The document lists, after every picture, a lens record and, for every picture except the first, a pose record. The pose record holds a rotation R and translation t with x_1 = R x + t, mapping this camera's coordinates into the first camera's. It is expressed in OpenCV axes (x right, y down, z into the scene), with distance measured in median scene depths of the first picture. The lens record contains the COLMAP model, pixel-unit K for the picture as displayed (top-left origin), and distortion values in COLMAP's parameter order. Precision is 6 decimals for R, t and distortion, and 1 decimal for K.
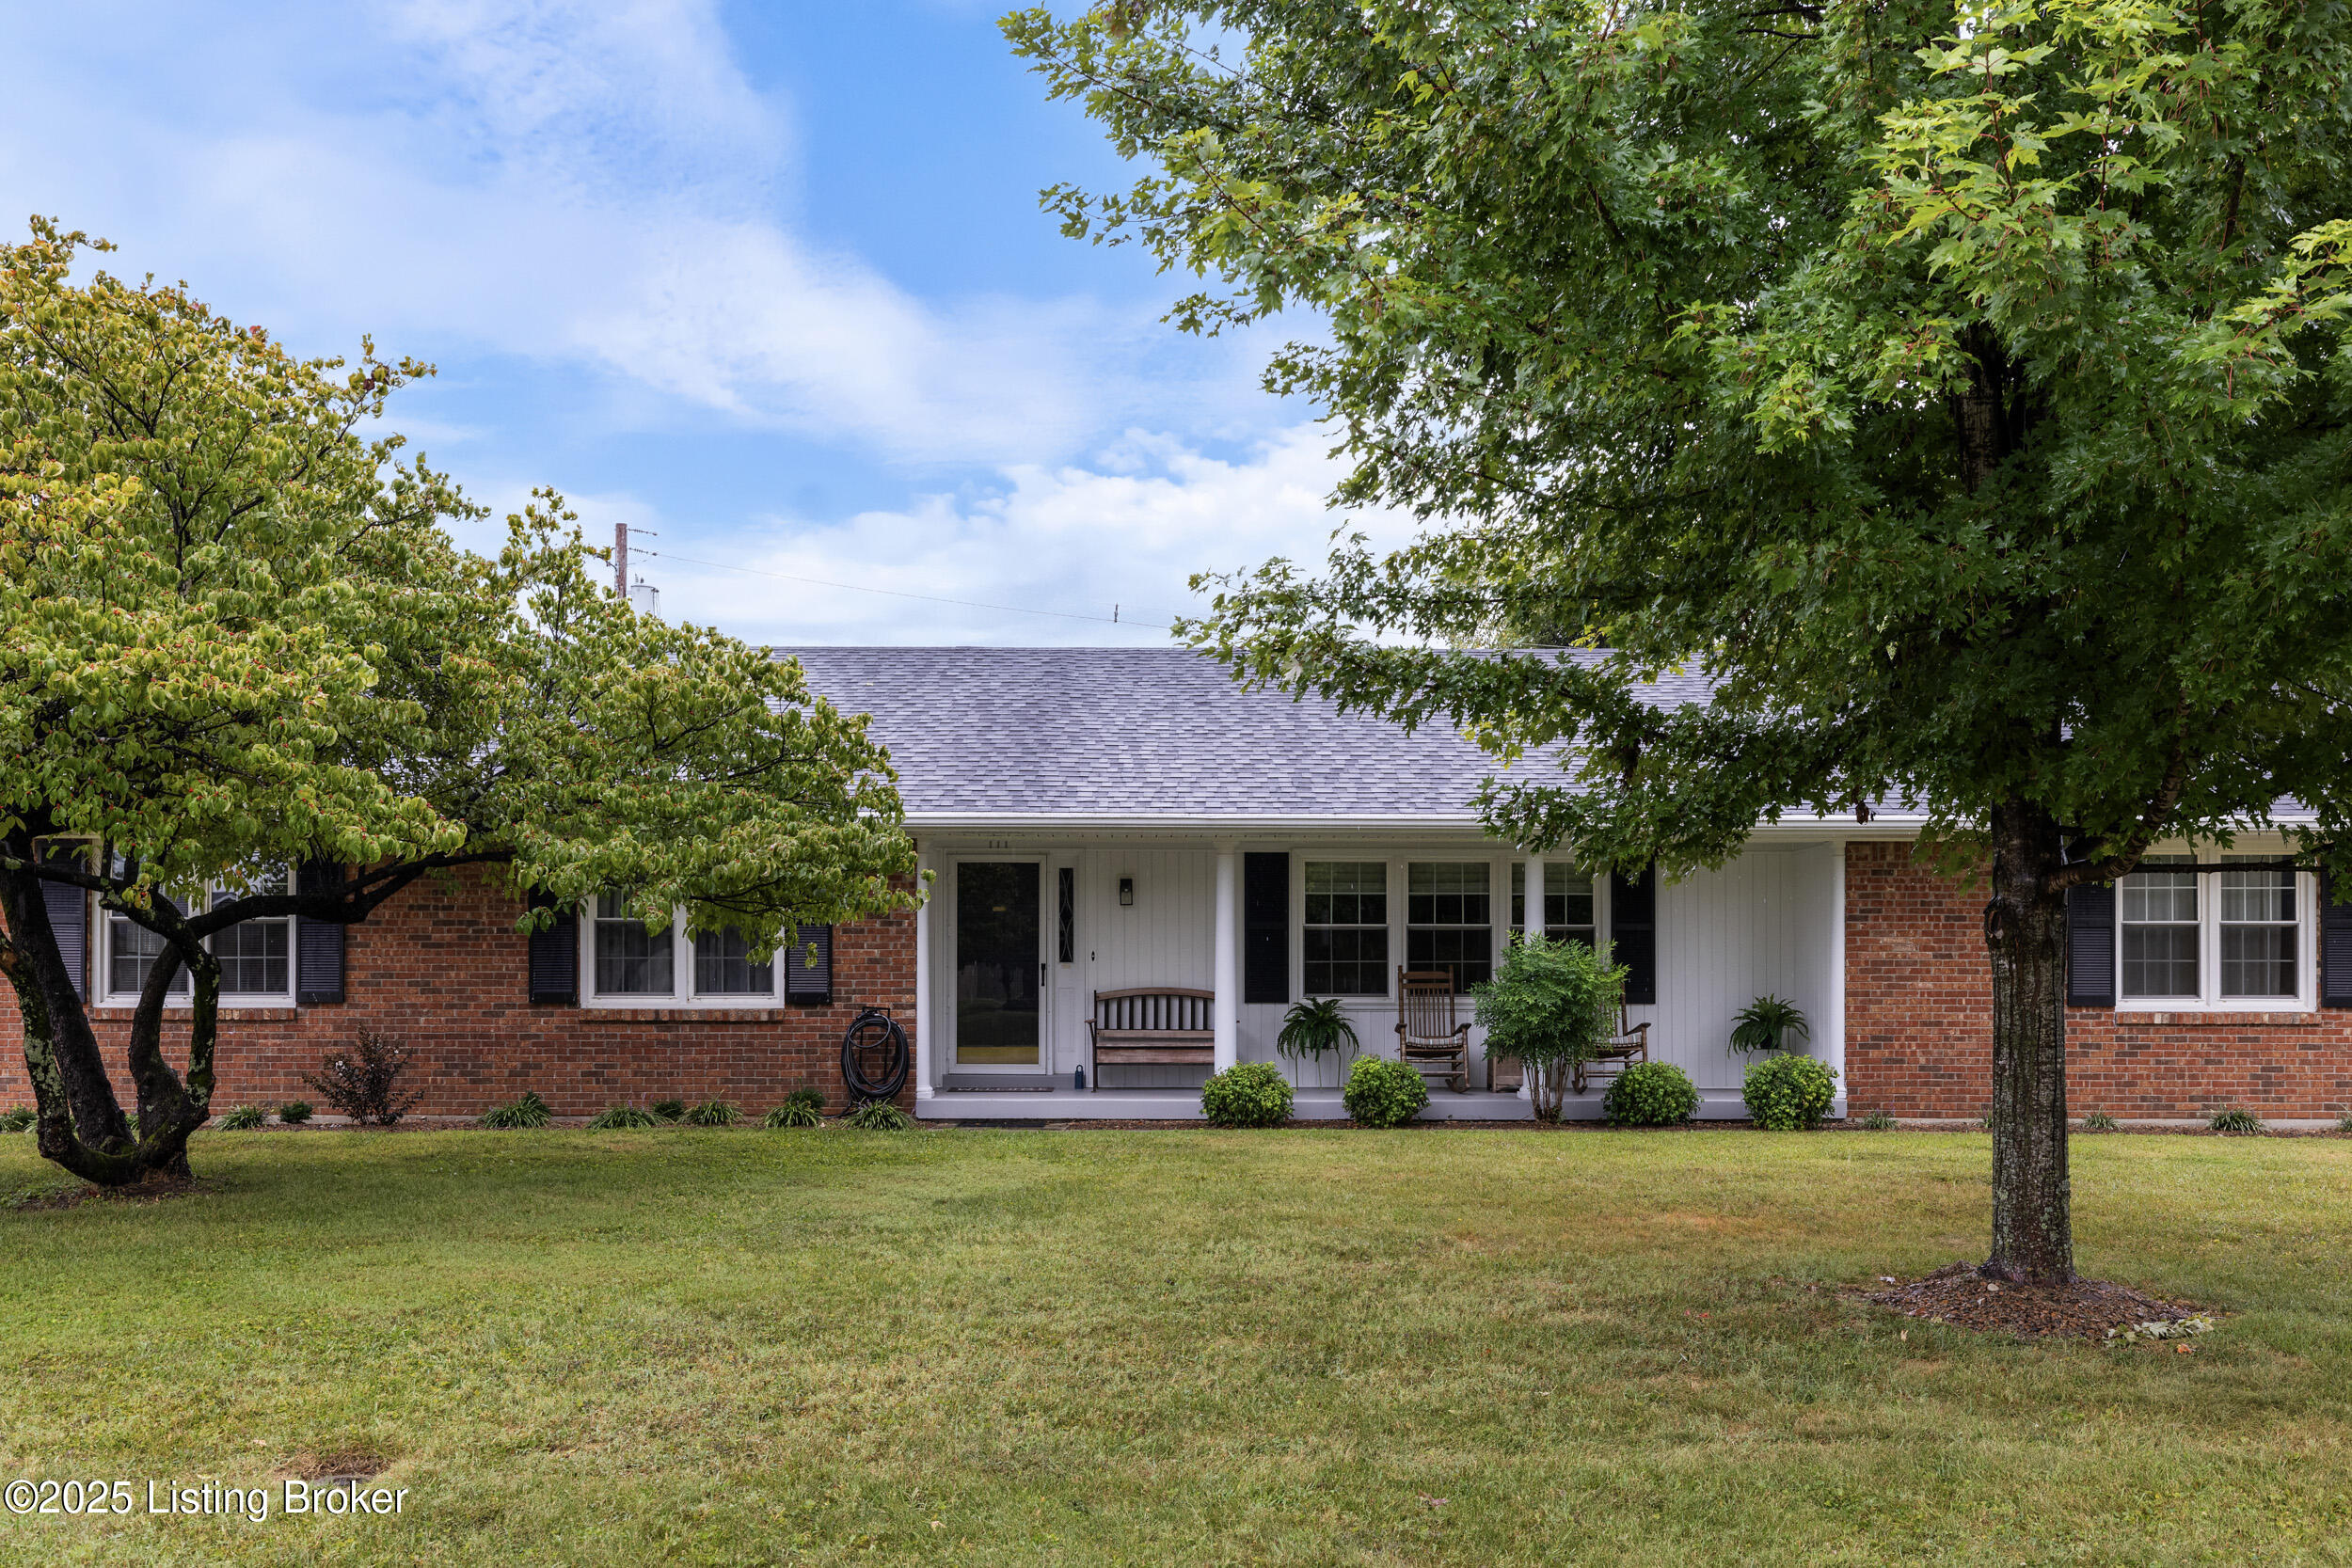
lens RADIAL K [[2170.3, 0, 1172.5], [0, 2170.3, 1004.7], [0, 0, 1]] dist [-0.000528, 0.003972]
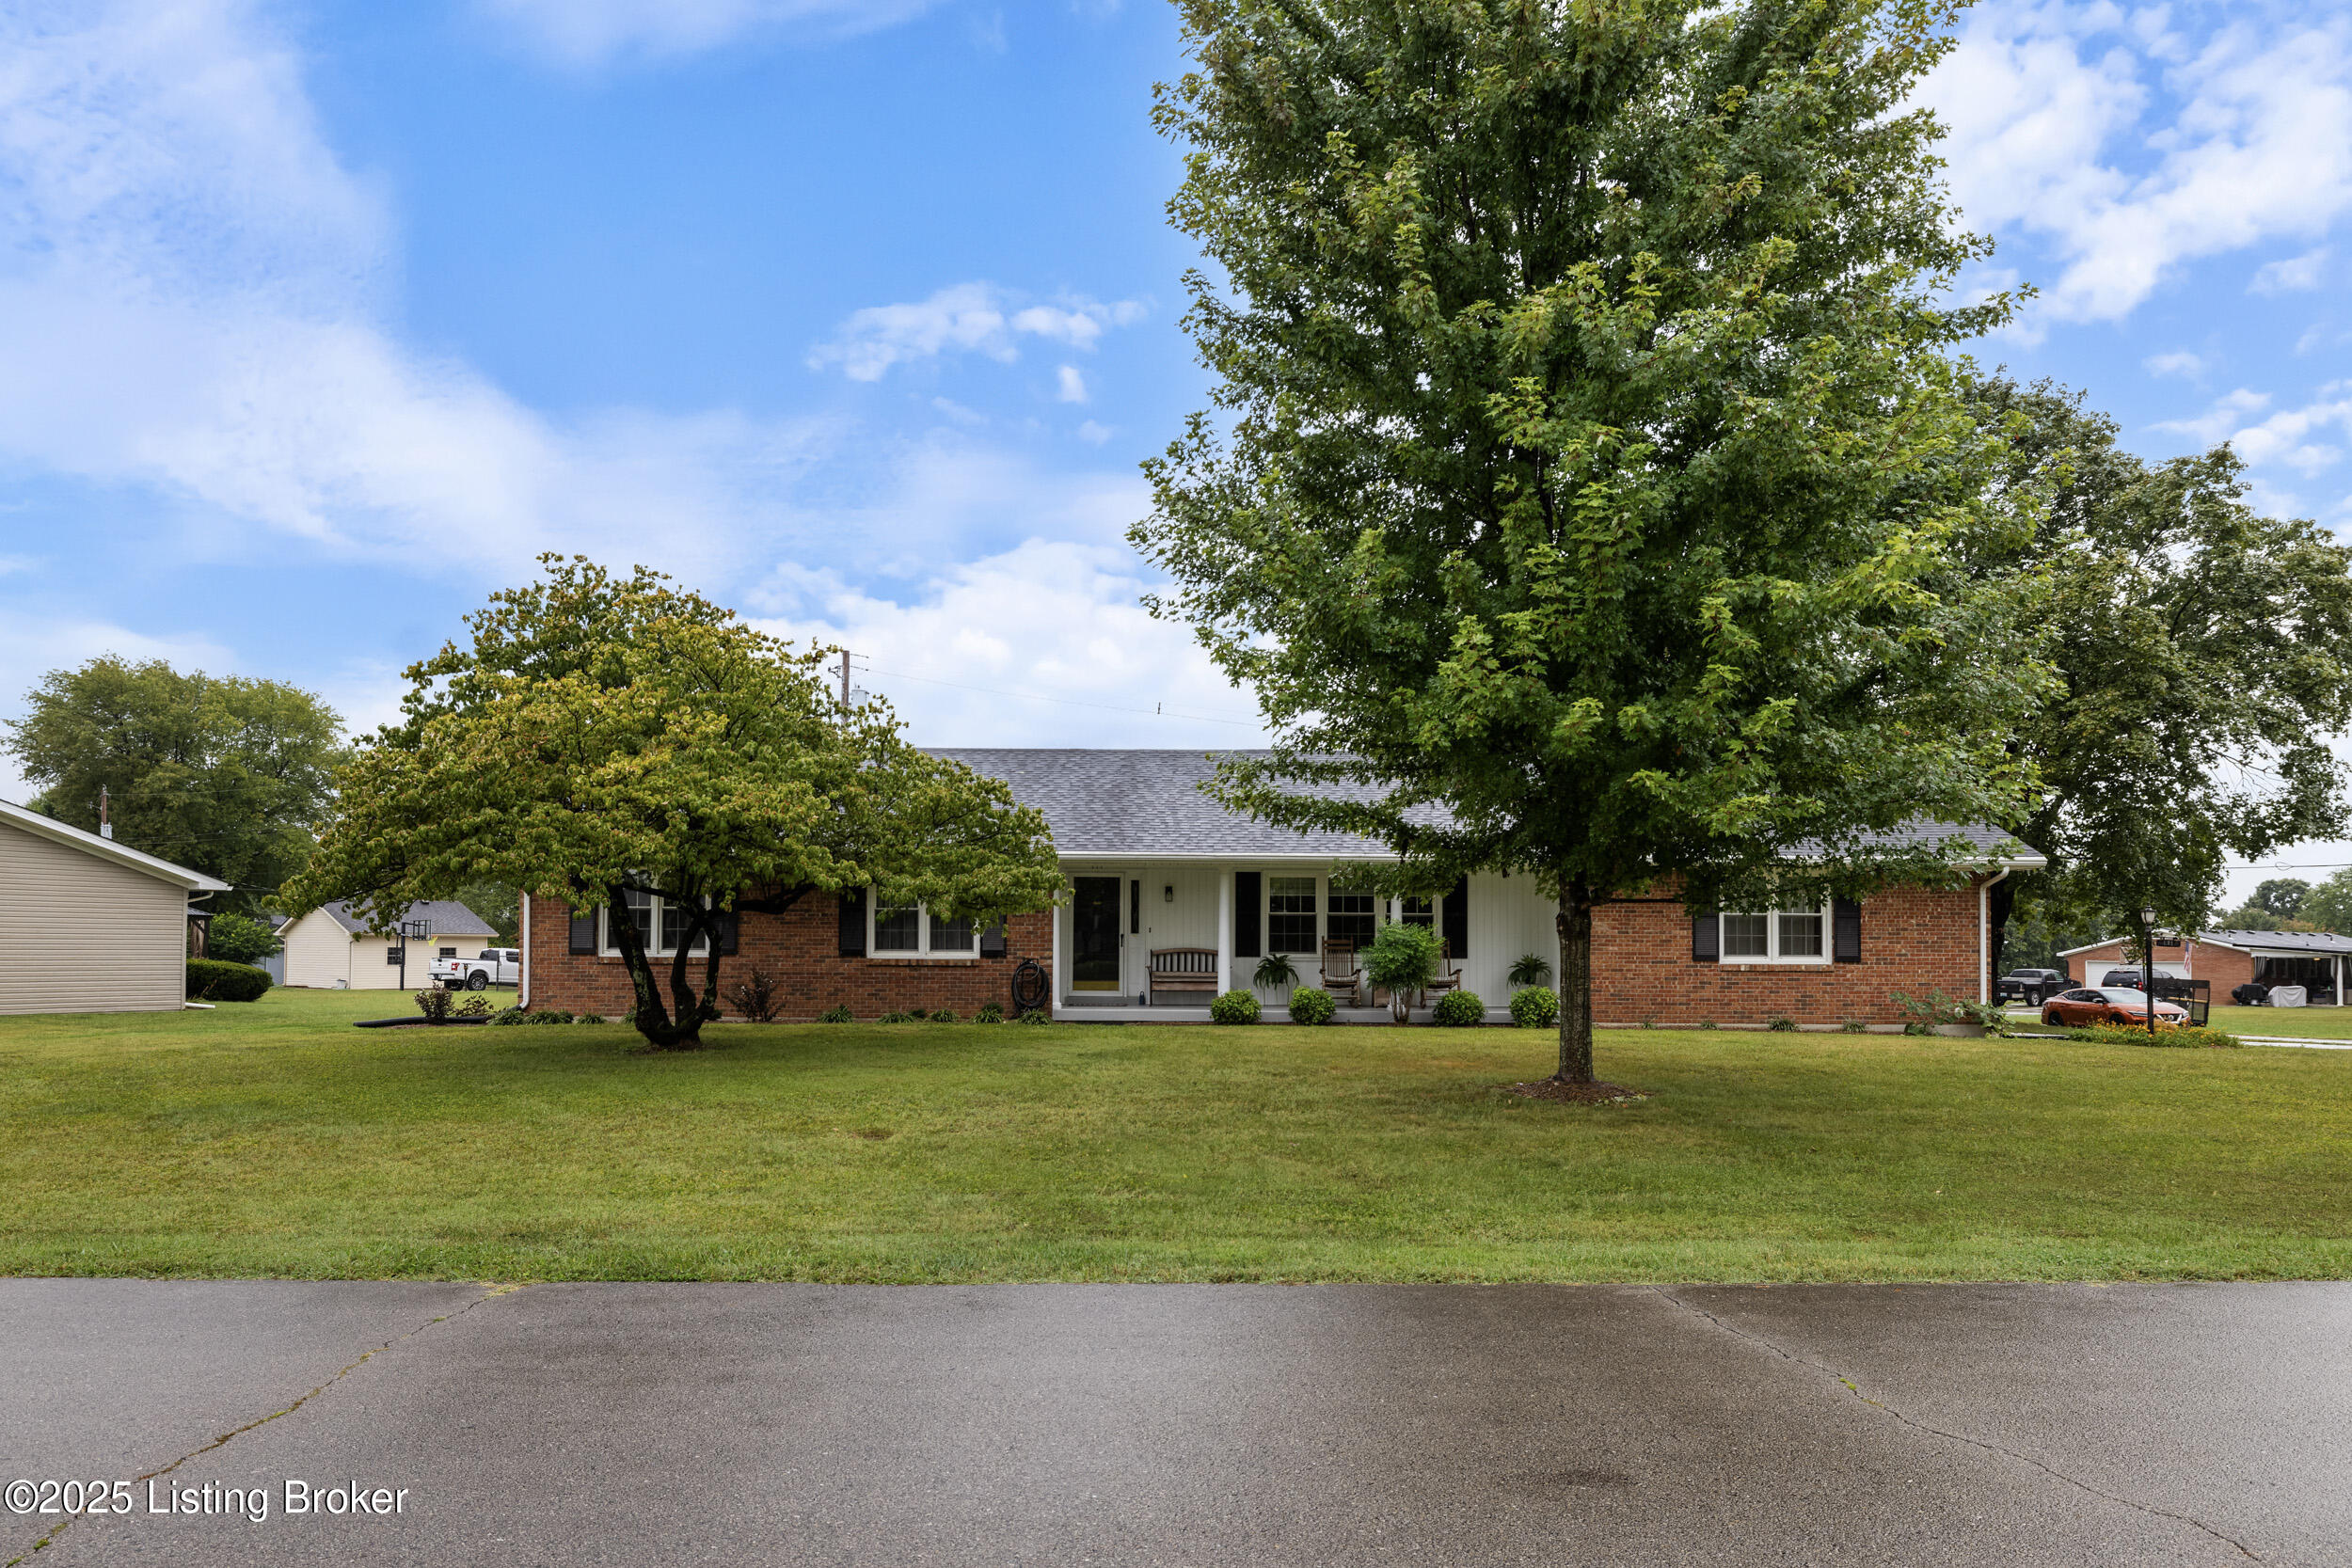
lens RADIAL K [[1542.8, 0, 1210.6], [0, 1542.8, 867.7], [0, 0, 1]] dist [-0.006500, -0.001827]
pose [[0.999920, 0.005270, 0.011502, -0.004045], [-0.004592, 0.998295, -0.058197, -0.000063], [-0.011789, 0.058139, 0.998239, -0.595354]]
